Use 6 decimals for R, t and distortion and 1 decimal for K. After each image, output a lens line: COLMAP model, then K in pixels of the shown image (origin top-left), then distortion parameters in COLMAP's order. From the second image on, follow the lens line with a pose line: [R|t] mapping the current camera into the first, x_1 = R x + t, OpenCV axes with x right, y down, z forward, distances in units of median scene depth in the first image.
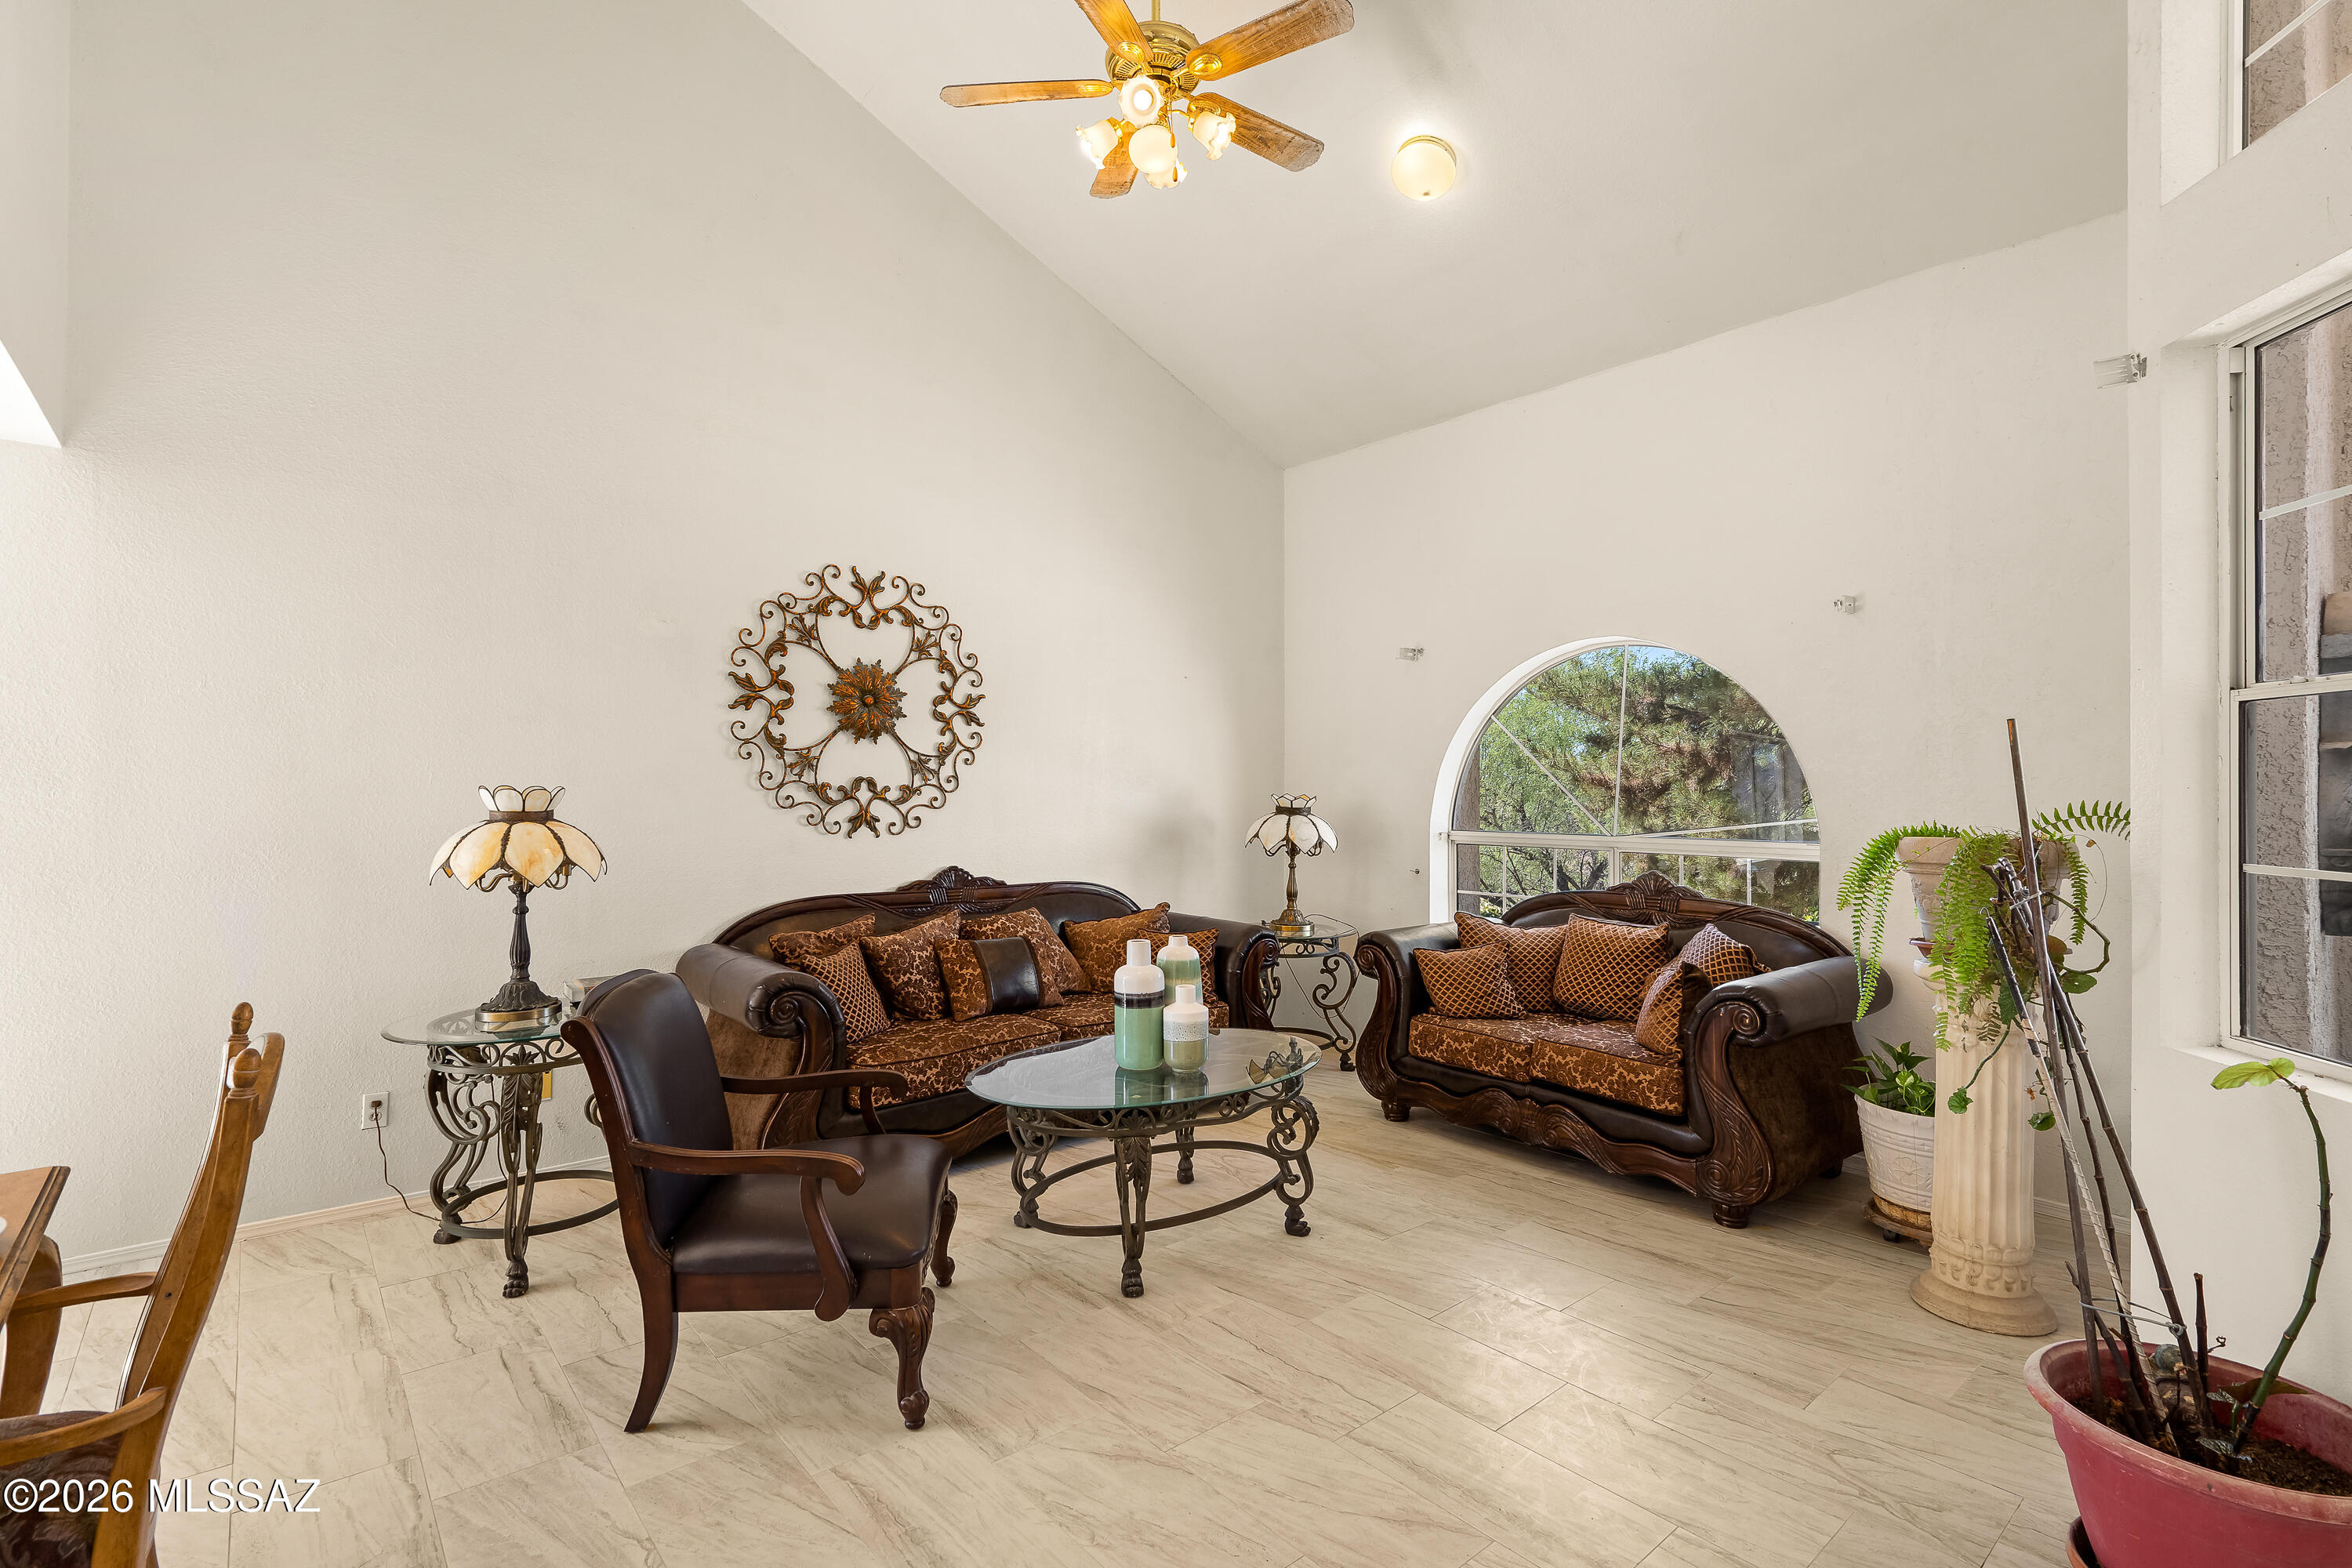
lens RADIAL K [[1080.0, 0, 1160.9], [0, 1080.0, 783.0], [0, 0, 1]] dist [0.001366, -0.000115]
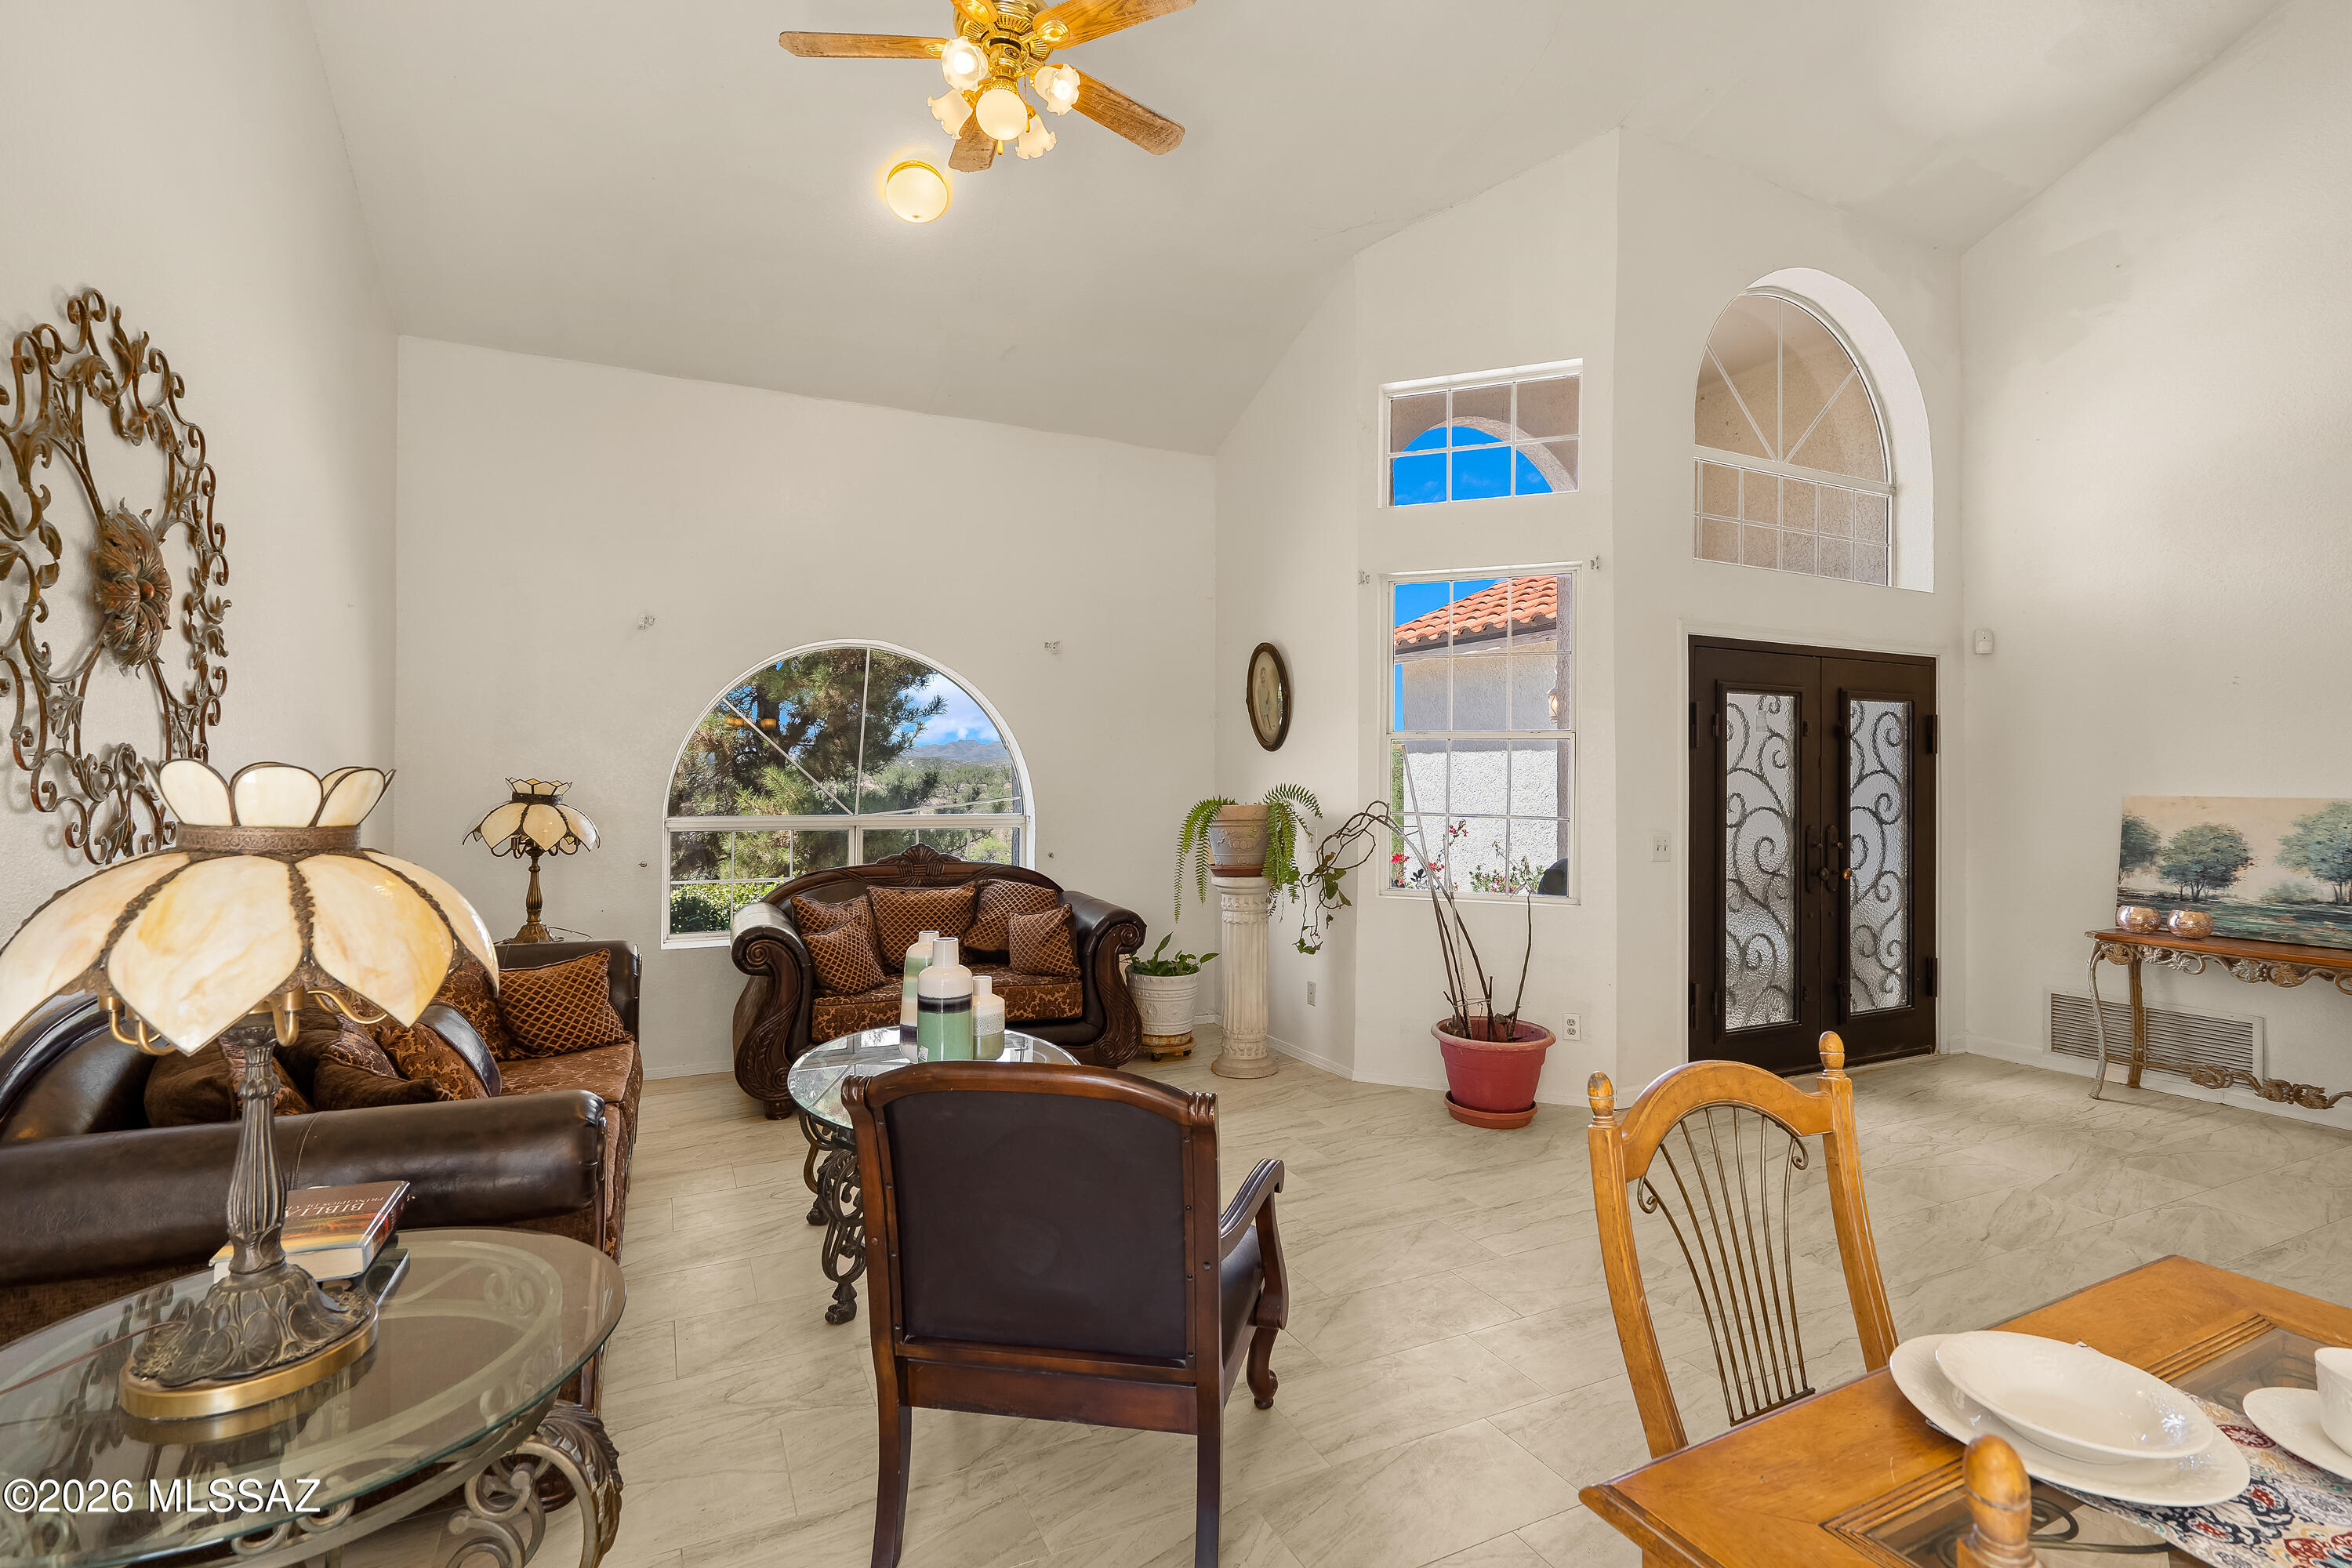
lens RADIAL K [[1080.0, 0, 1160.9], [0, 1080.0, 783.0], [0, 0, 1]] dist [0.001366, -0.000115]
pose [[0.273500, -0.003461, 0.961866, -0.631162], [-0.013092, 0.999888, 0.007320, 0.002287], [-0.961783, -0.014595, 0.273423, 0.424530]]
